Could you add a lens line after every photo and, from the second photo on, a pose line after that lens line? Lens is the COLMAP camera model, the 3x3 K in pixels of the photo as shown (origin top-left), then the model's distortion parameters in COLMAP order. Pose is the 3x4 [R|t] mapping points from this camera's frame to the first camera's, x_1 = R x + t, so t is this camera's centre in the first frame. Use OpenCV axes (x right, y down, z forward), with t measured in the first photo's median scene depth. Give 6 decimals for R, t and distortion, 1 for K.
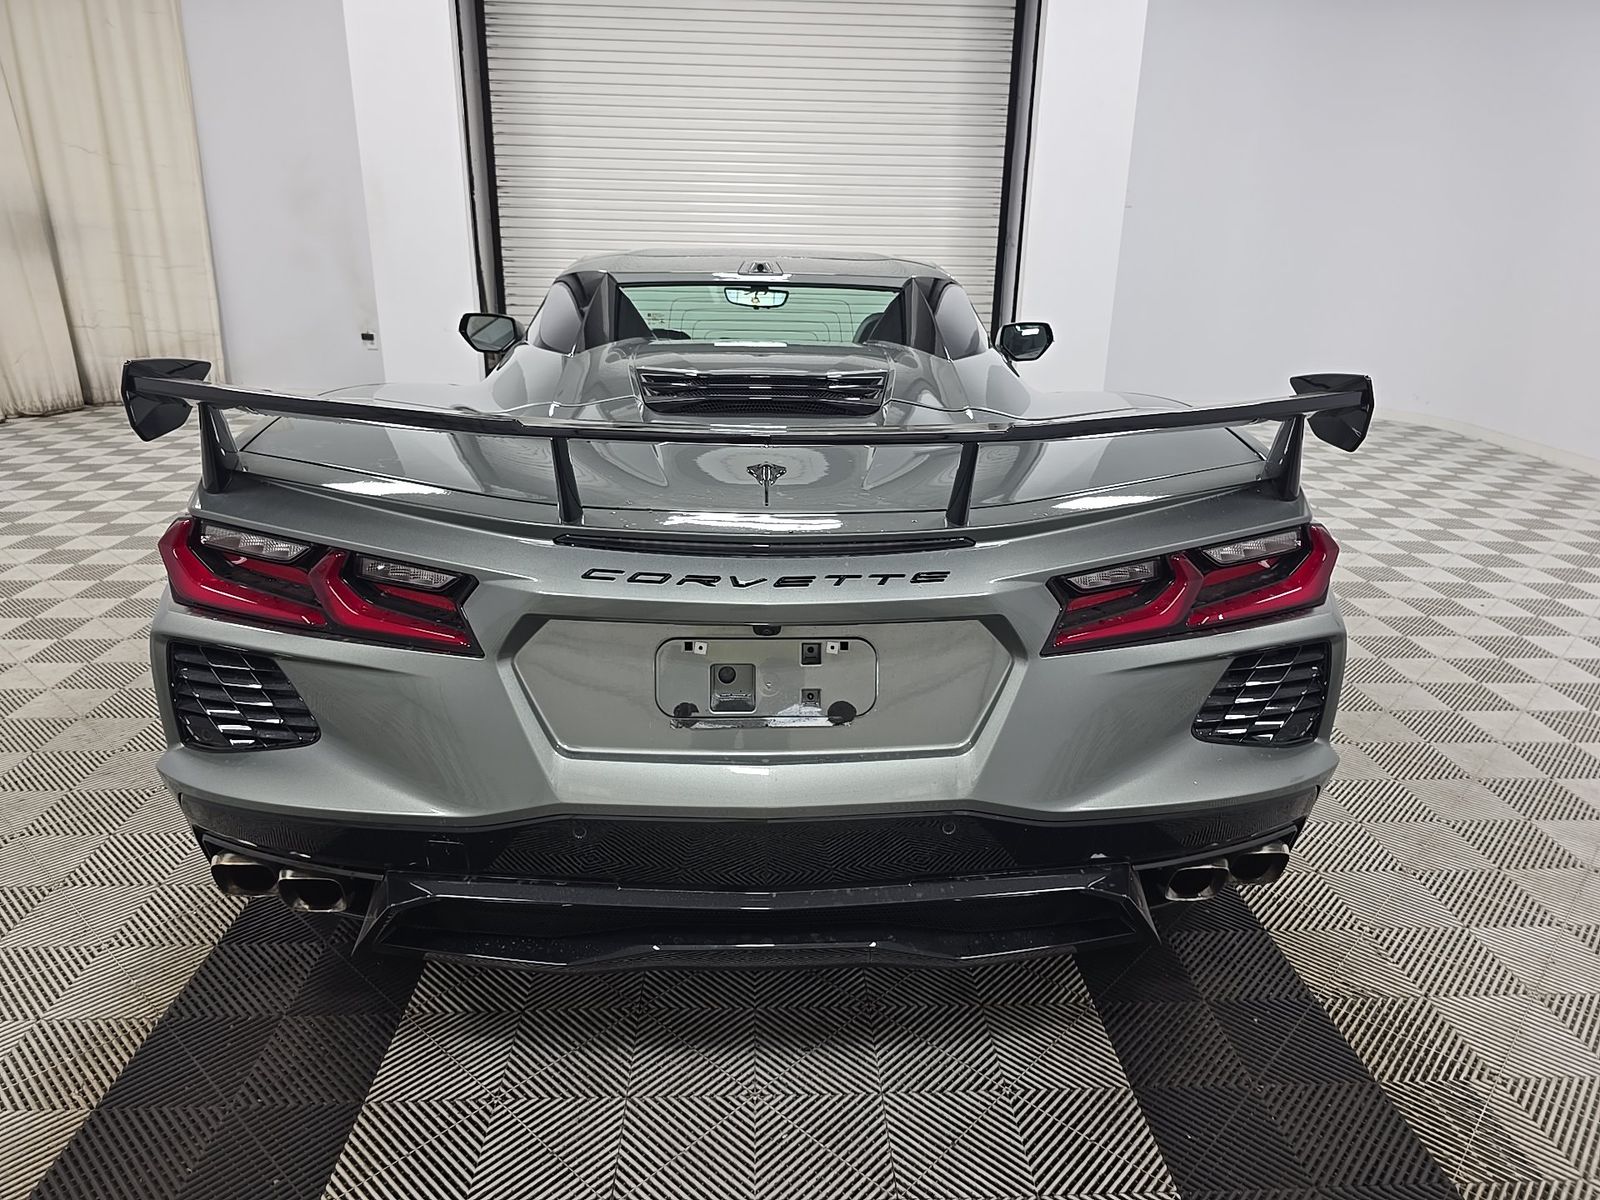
lens RADIAL K [[1136.6, 0, 774.8], [0, 1136.6, 604.0], [0, 0, 1]] dist [0.024633, -0.028667]
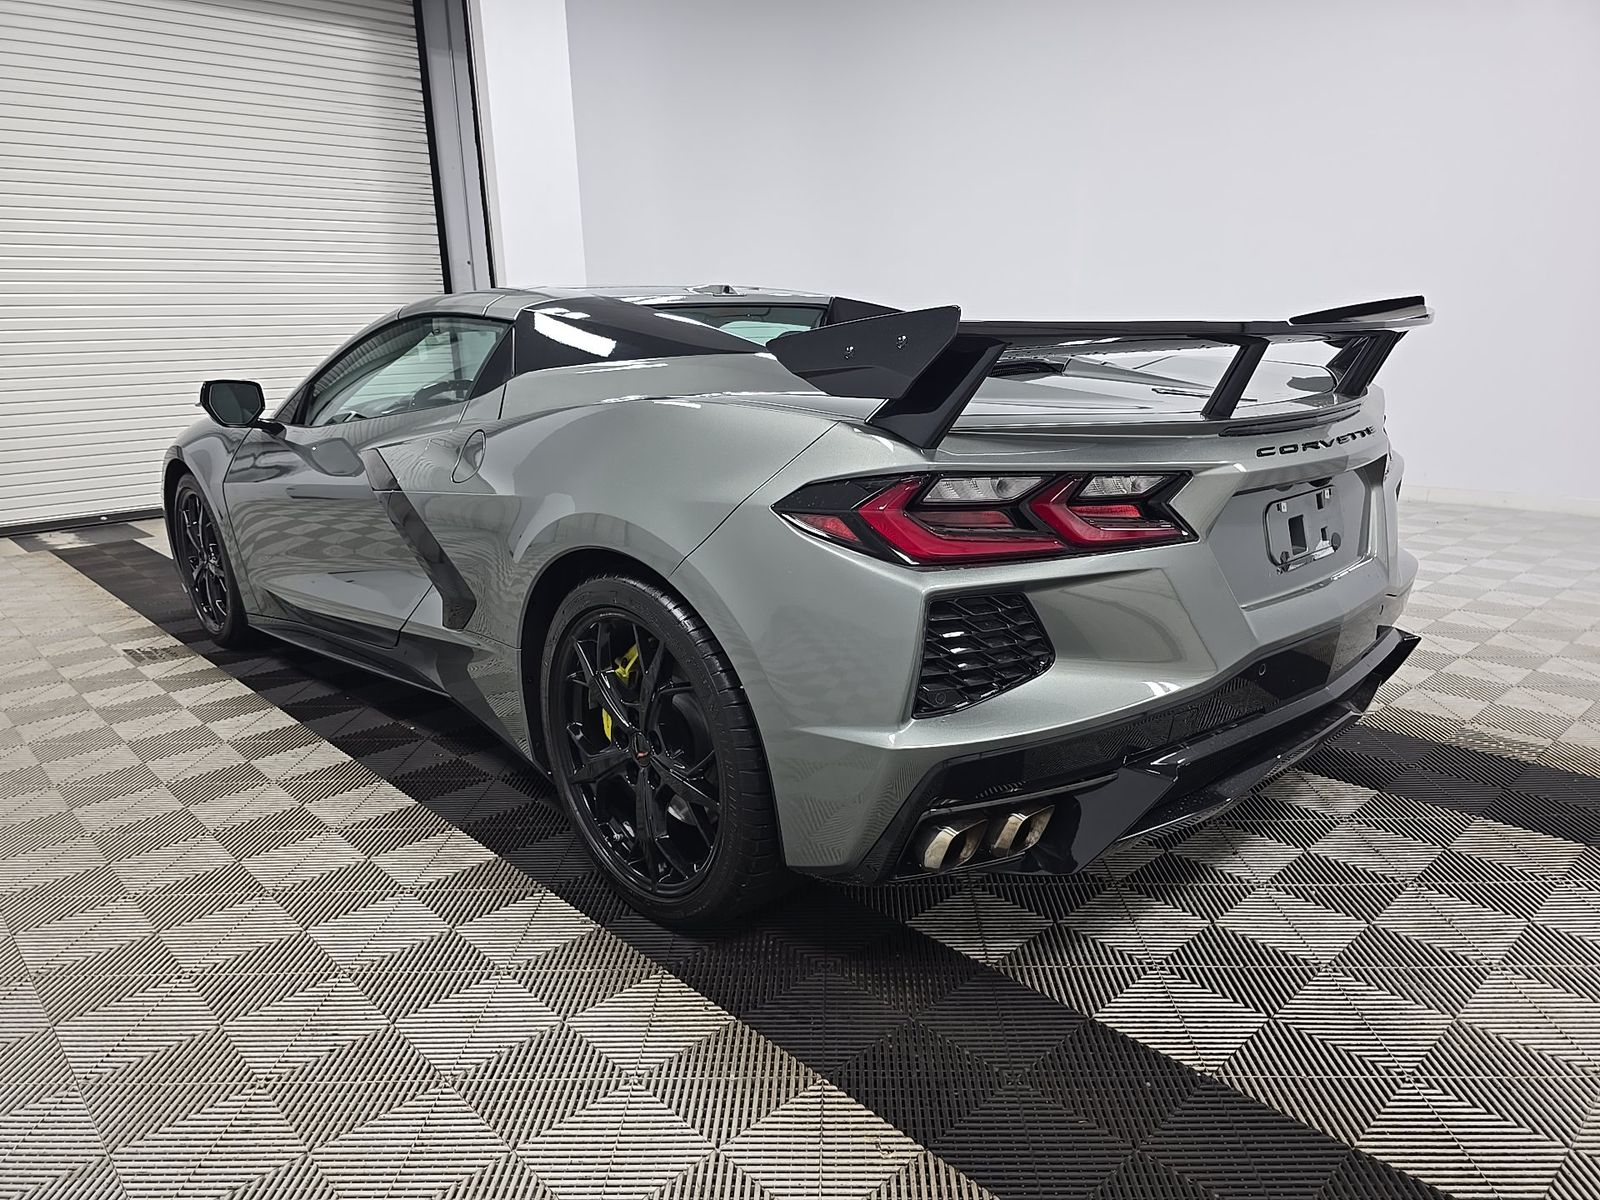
lens RADIAL K [[1136.6, 0, 774.8], [0, 1136.6, 604.0], [0, 0, 1]] dist [0.024633, -0.028667]
pose [[0.750024, -0.188833, 0.633882, -1.292311], [0.212791, 0.976317, 0.039065, -0.025161], [-0.626247, 0.105584, 0.772442, 0.385433]]
